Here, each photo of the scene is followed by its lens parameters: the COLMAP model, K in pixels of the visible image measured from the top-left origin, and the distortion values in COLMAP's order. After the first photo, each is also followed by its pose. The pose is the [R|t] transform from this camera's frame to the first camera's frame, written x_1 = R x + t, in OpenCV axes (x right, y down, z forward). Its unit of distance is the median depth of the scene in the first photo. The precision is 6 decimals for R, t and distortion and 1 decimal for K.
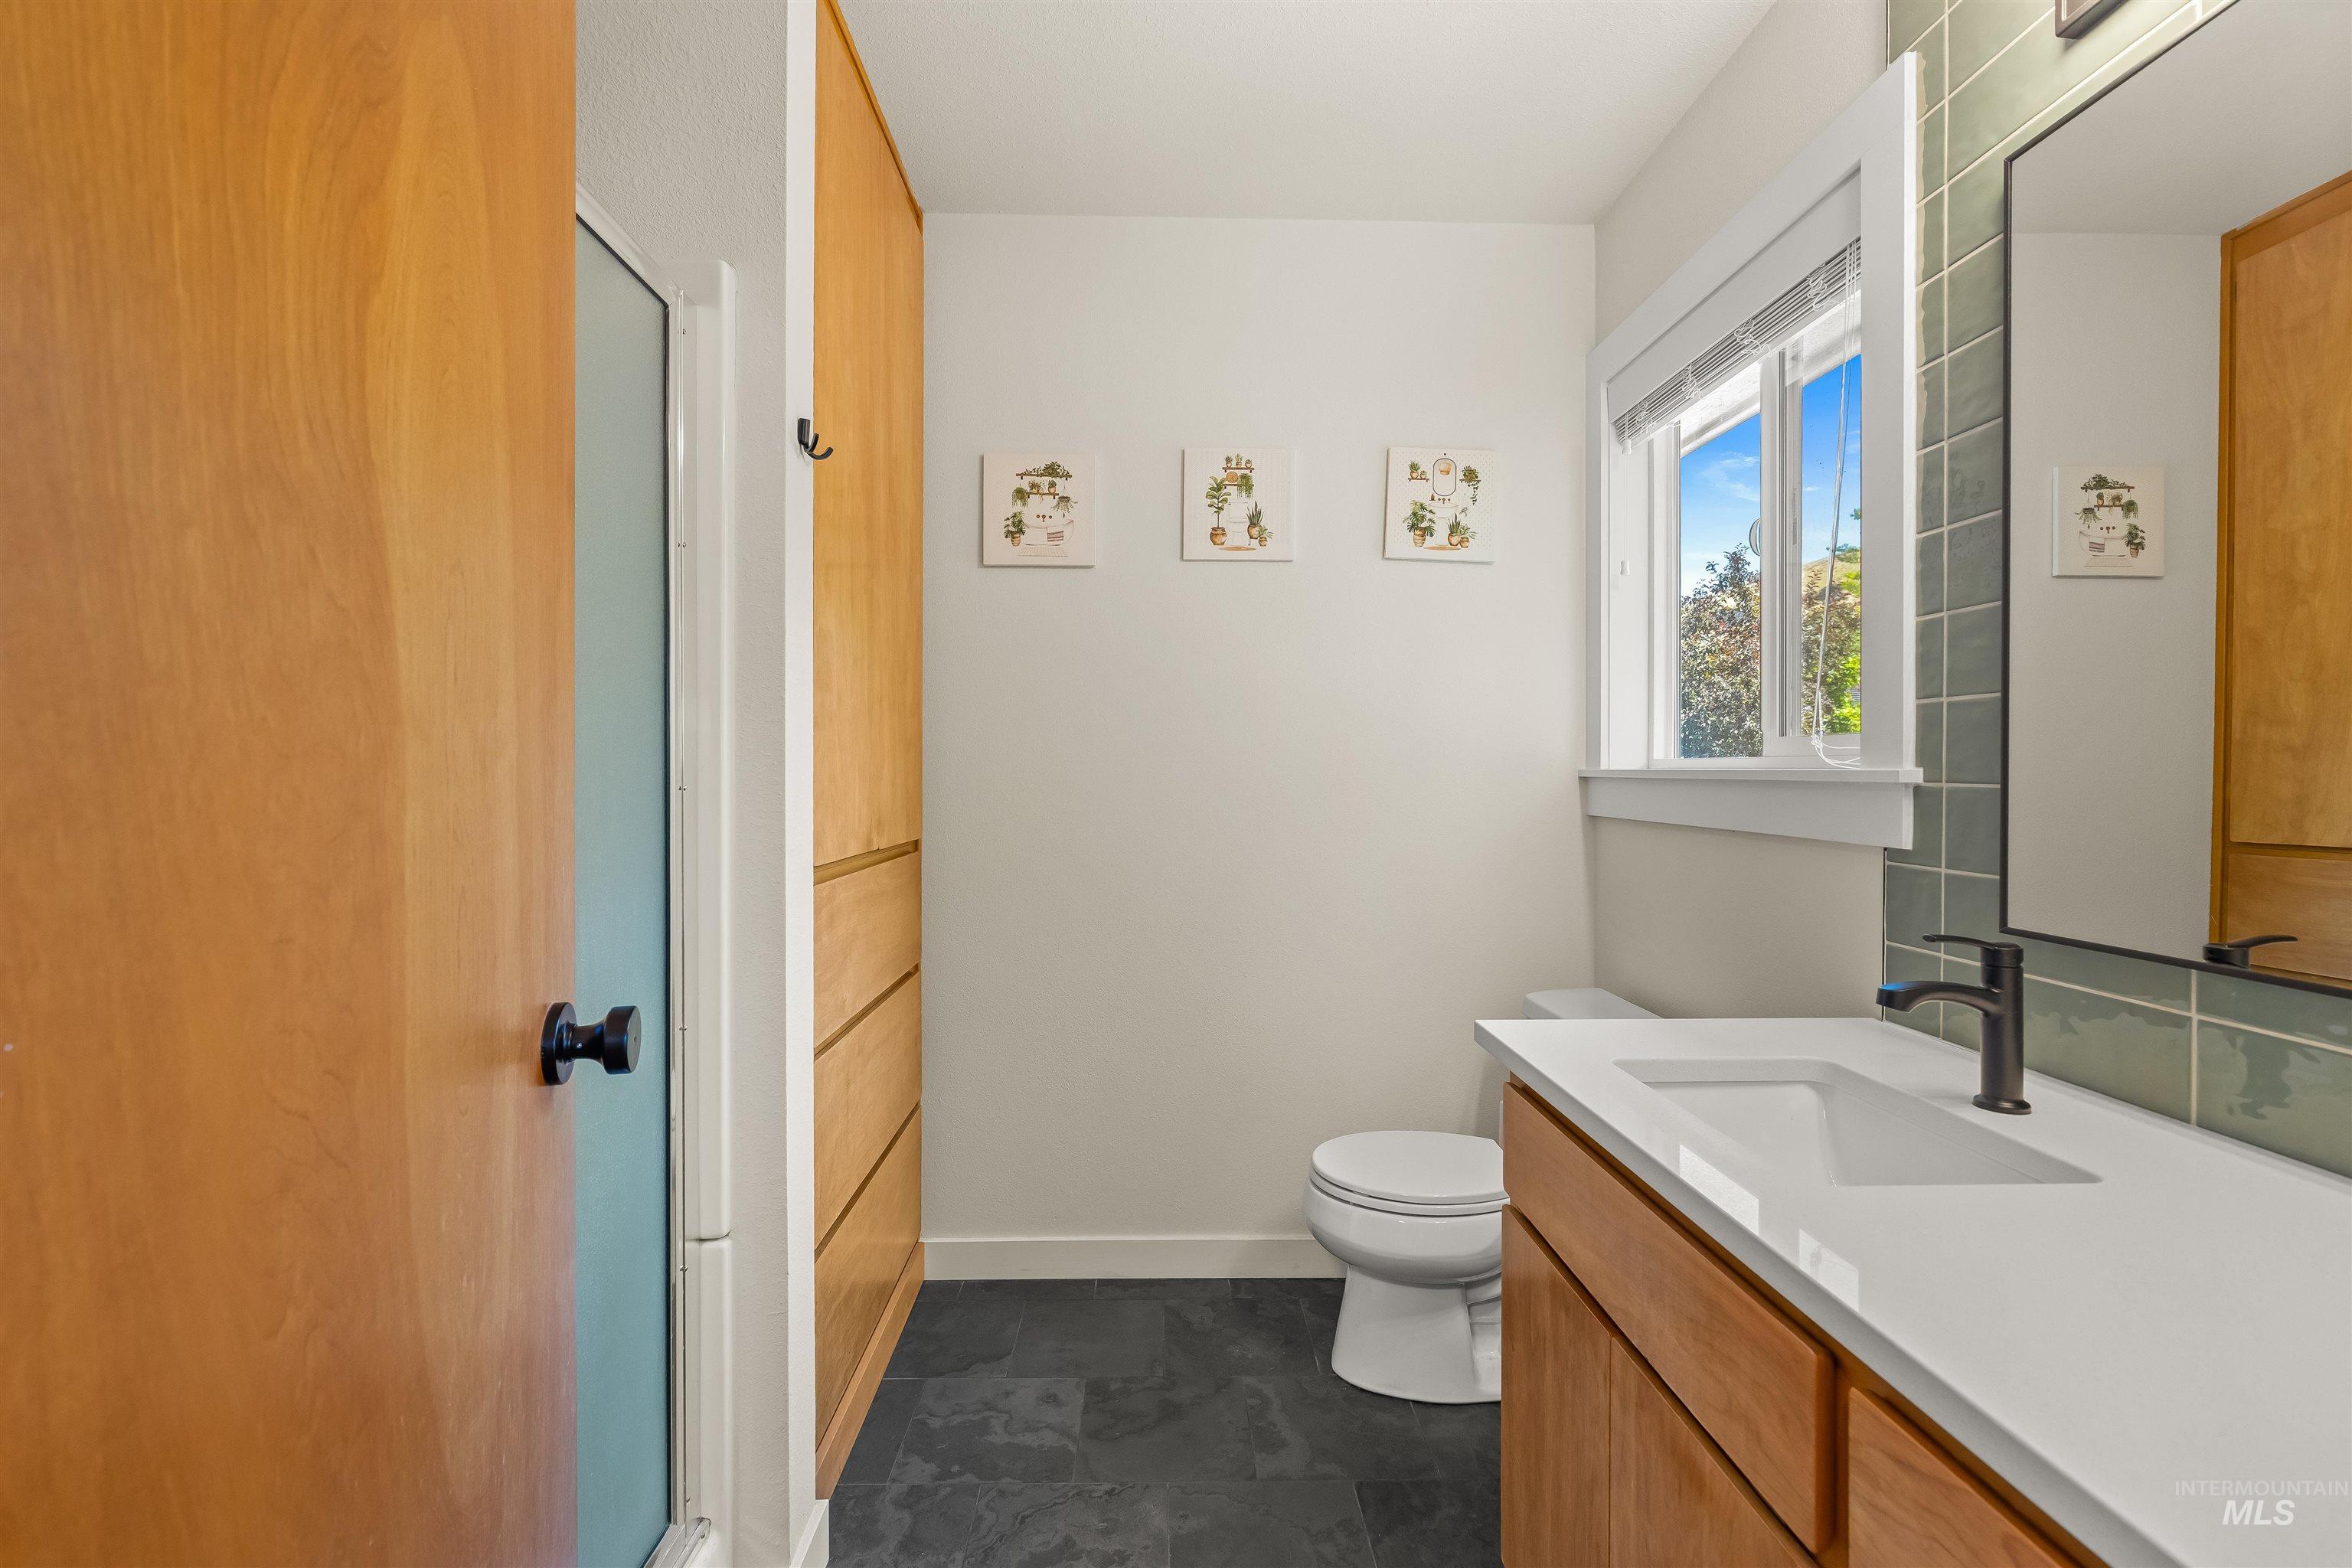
lens RADIAL K [[1063.7, 0, 1171.5], [0, 1063.7, 771.8], [0, 0, 1]] dist [-0.000279, -0.000790]
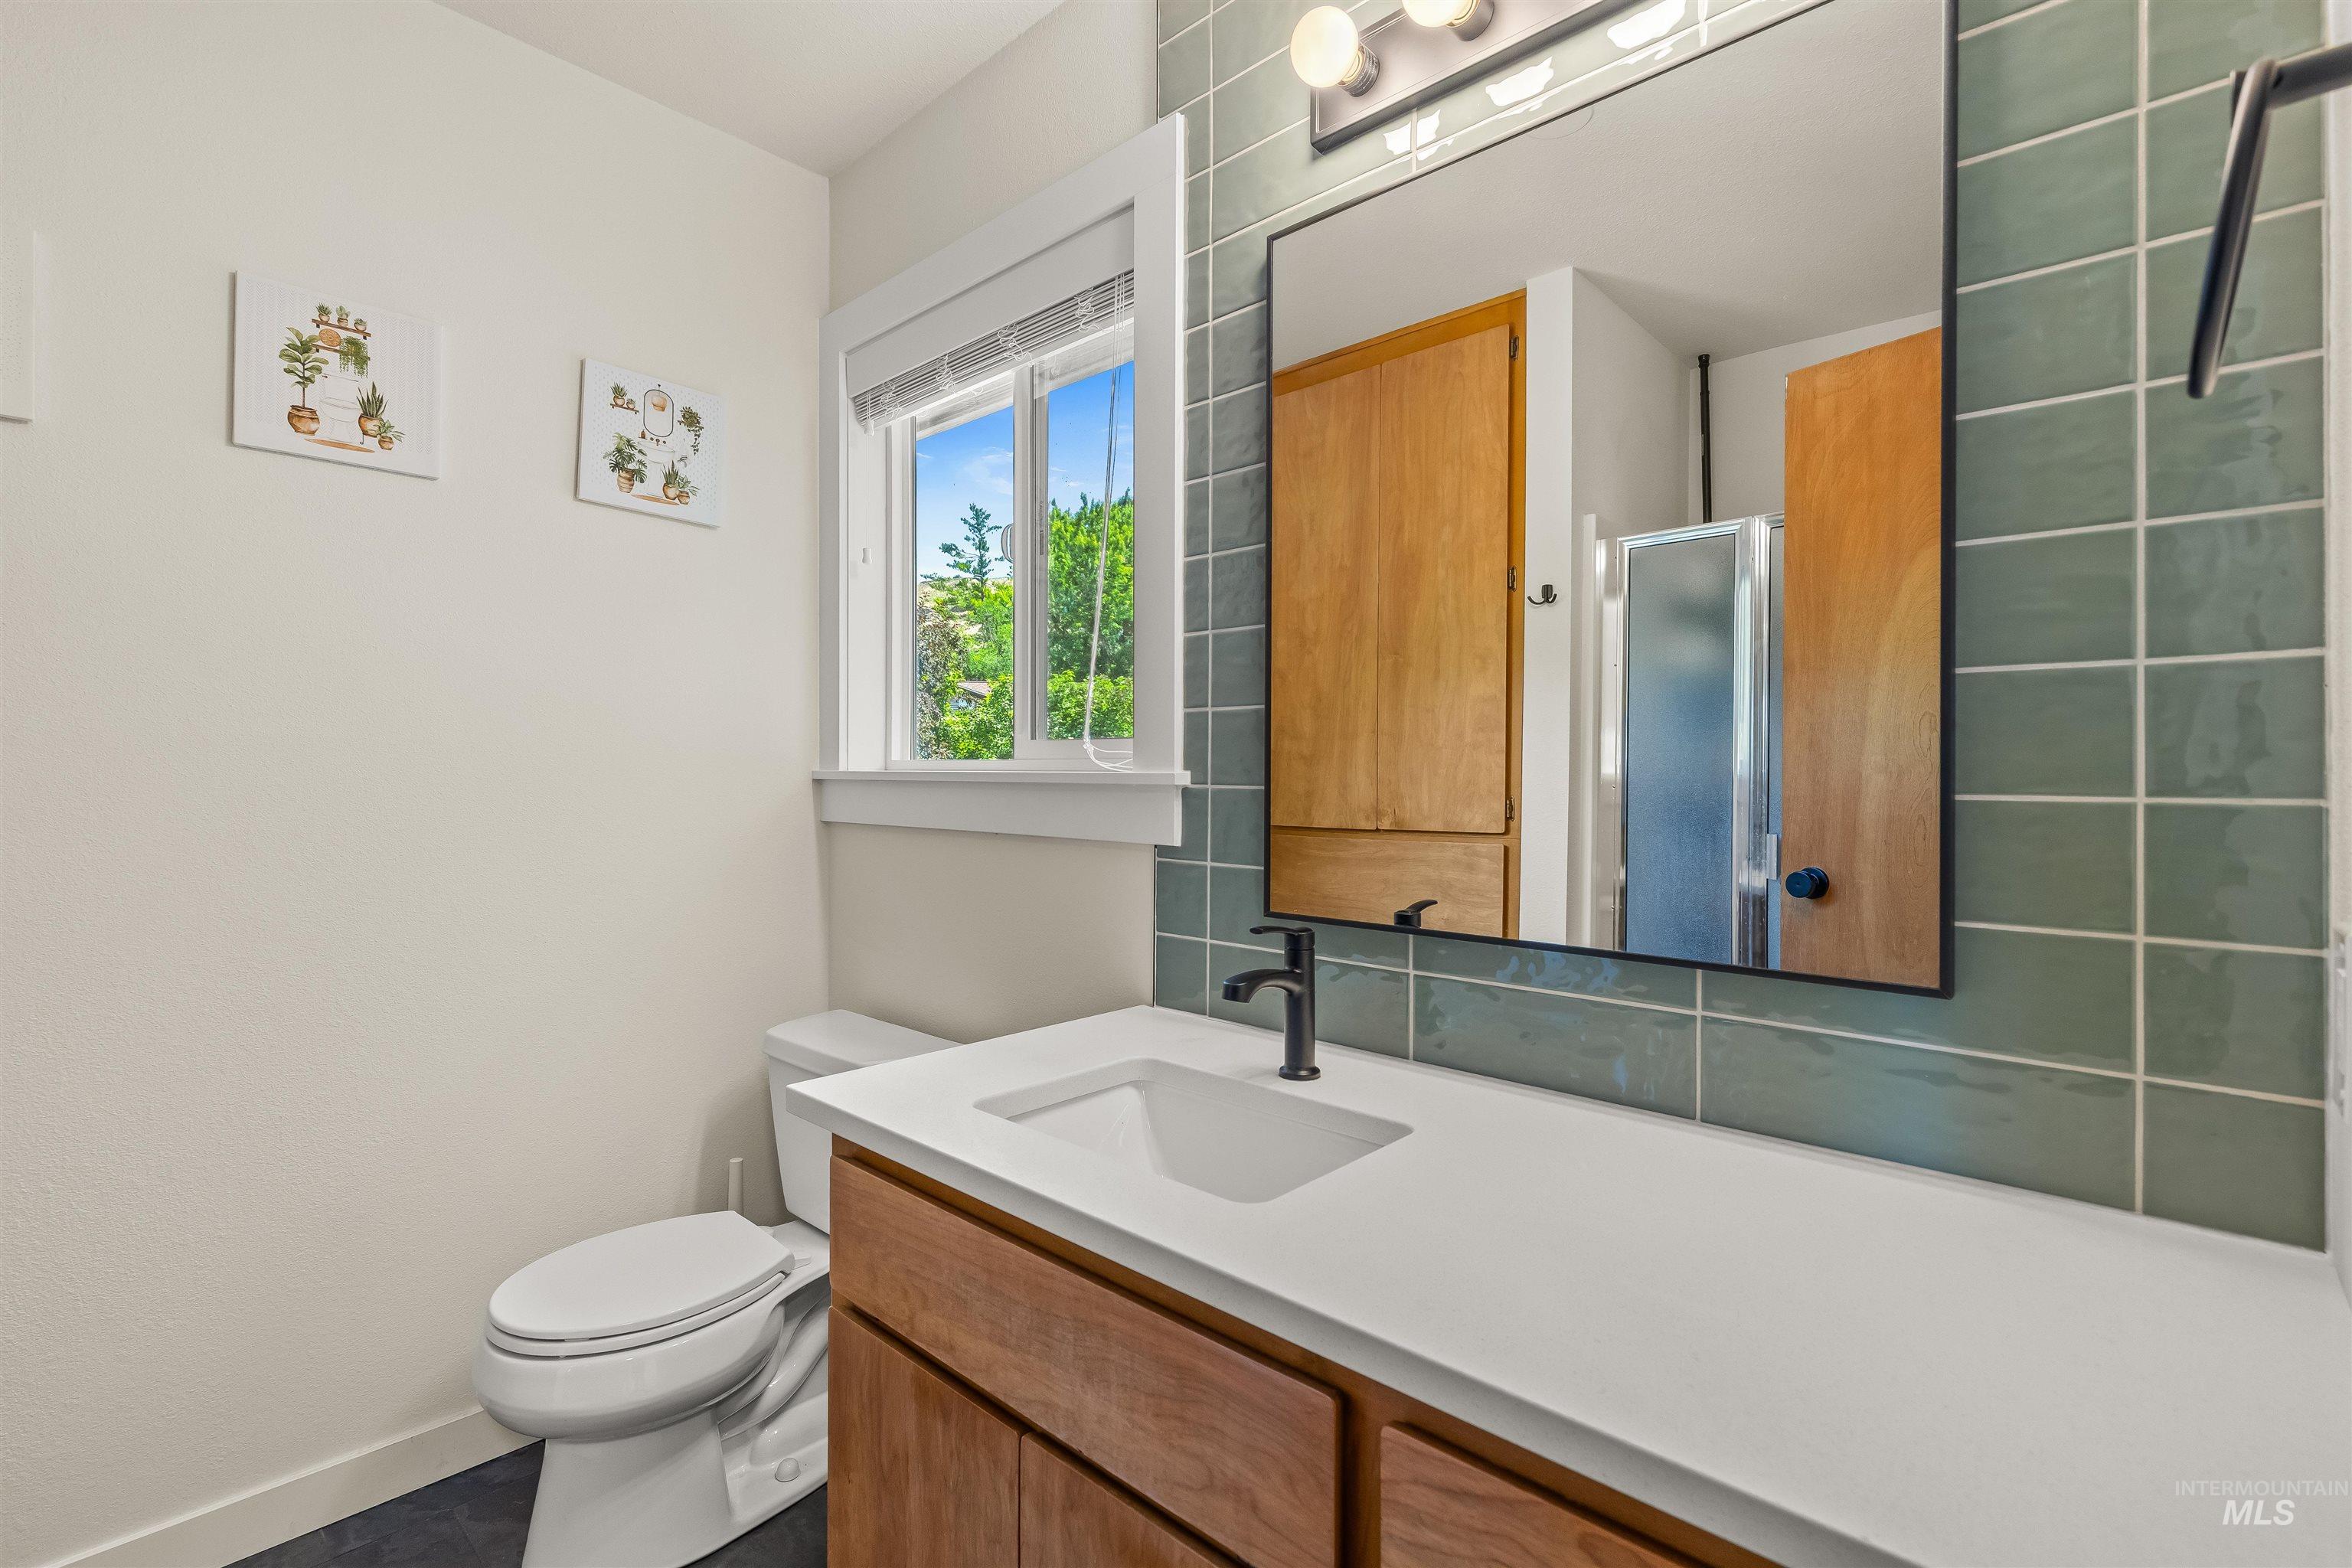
lens RADIAL K [[1063.7, 0, 1171.5], [0, 1063.7, 771.8], [0, 0, 1]] dist [-0.000279, -0.000790]
pose [[0.697983, 0.001971, 0.716112, -0.067743], [-0.001751, 0.999998, -0.001045, -0.001339], [-0.716112, -0.000525, 0.697985, 0.185171]]
